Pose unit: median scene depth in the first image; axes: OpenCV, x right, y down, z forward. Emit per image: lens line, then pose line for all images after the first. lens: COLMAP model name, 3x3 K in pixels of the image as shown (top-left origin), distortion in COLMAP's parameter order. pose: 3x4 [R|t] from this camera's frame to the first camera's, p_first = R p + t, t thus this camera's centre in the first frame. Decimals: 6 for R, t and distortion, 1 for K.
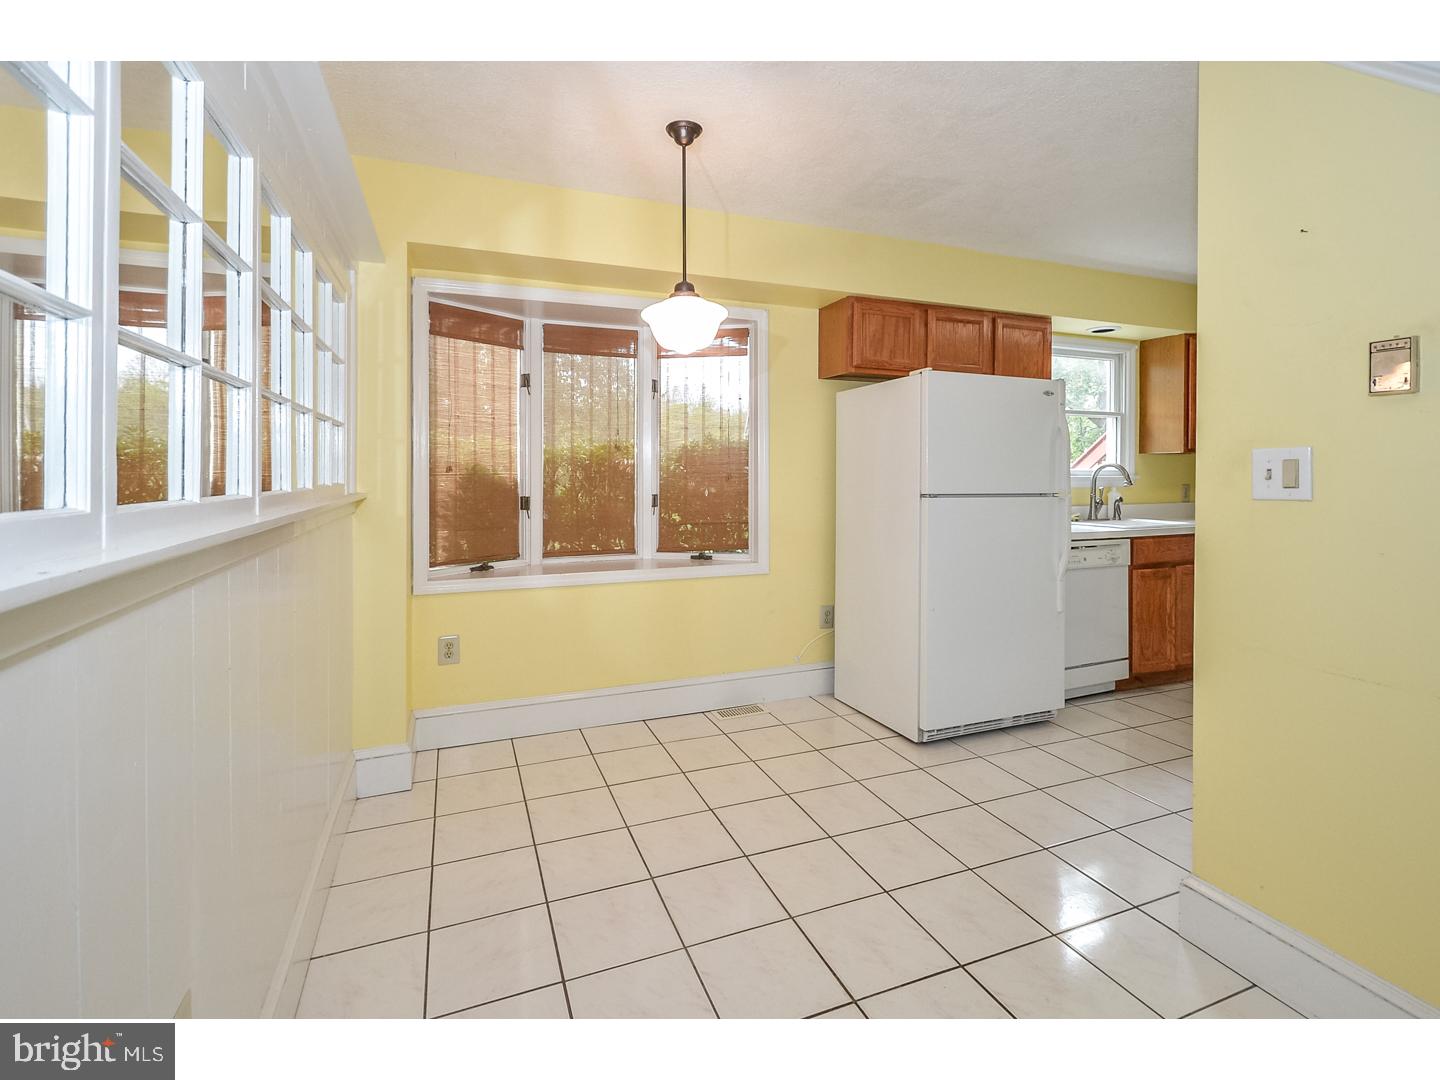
lens RADIAL K [[665.8, 0, 716.7], [0, 665.8, 483.3], [0, 0, 1]] dist [-0.000402, -0.001558]
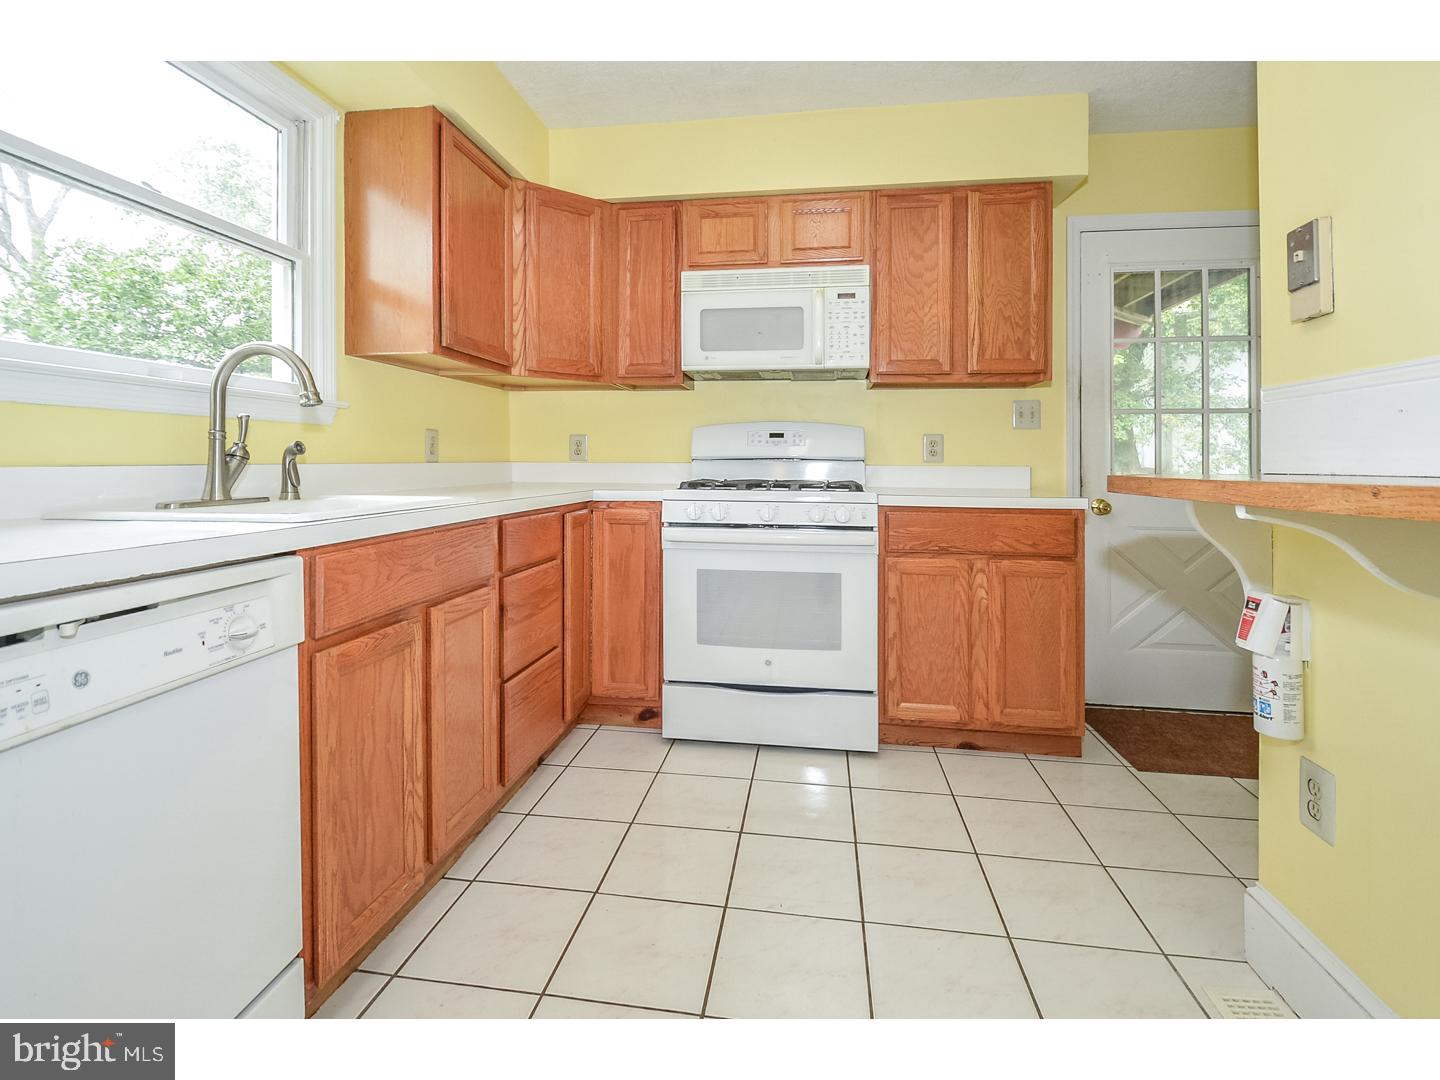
lens RADIAL K [[665.8, 0, 709.1], [0, 665.8, 469.9], [0, 0, 1]] dist [-0.000402, -0.001558]
pose [[0.513684, -0.011133, 0.857907, 0.450534], [0.016852, 0.999854, 0.002885, 0.045912], [-0.857814, 0.012975, 0.513797, 0.675043]]
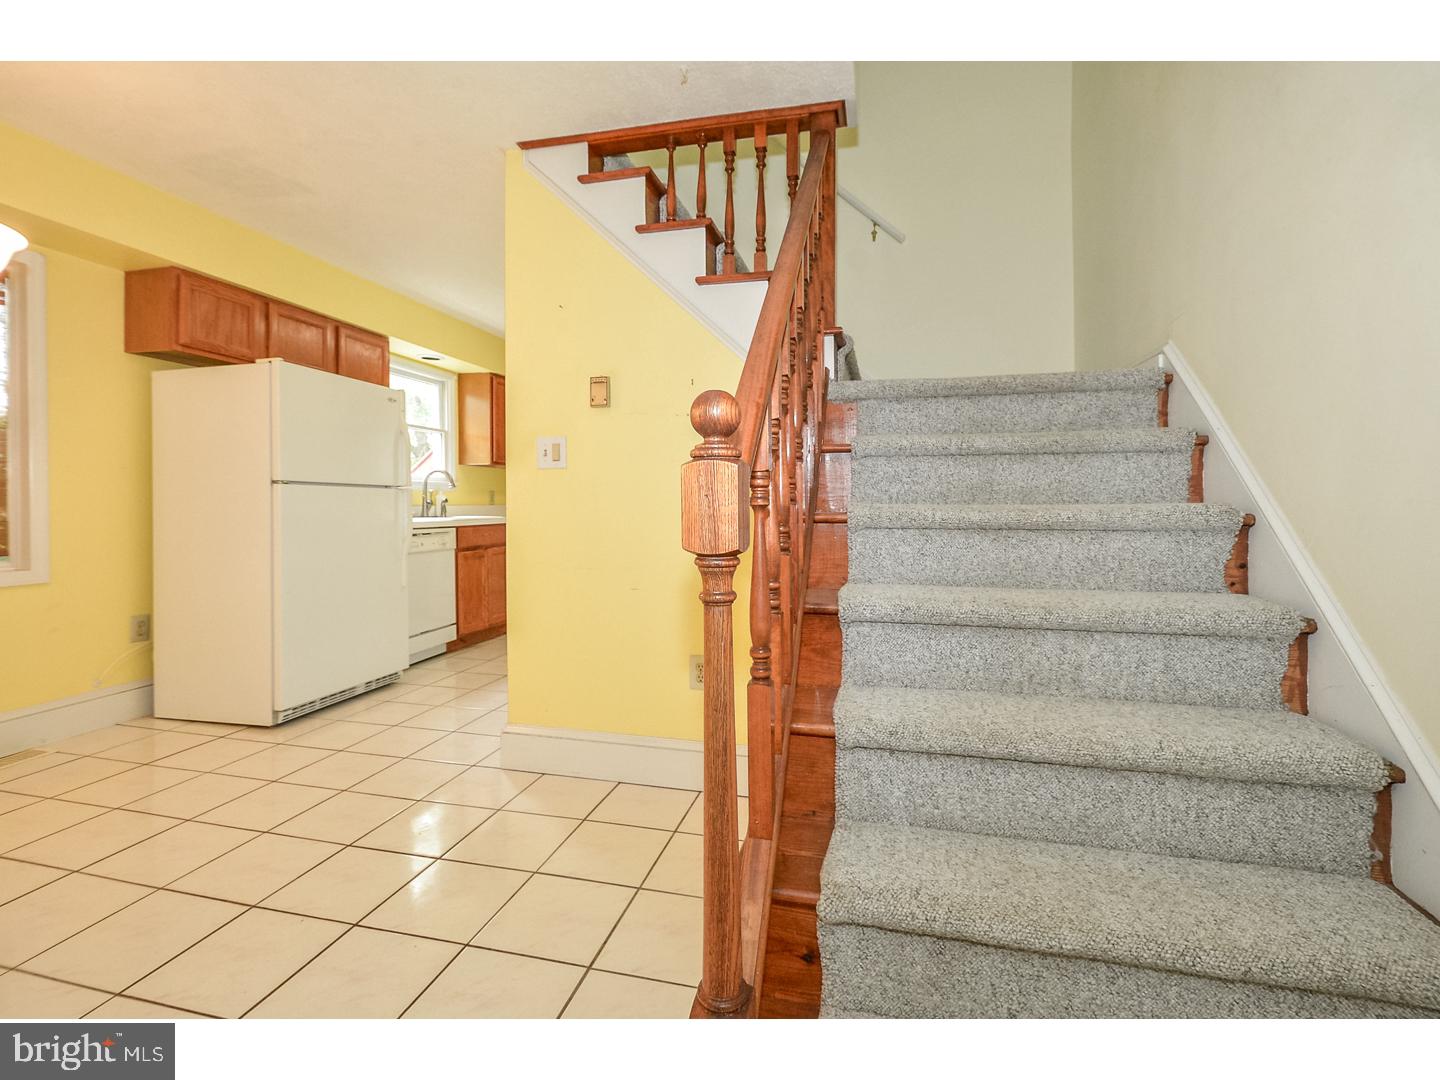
lens RADIAL K [[665.8, 0, 725.3], [0, 665.8, 510.0], [0, 0, 1]] dist [-0.000402, -0.001558]
pose [[0.572169, -0.004825, 0.820121, -0.110163], [0.016937, 0.999839, -0.005935, 0.066083], [-0.819961, 0.017286, 0.572159, -0.125206]]
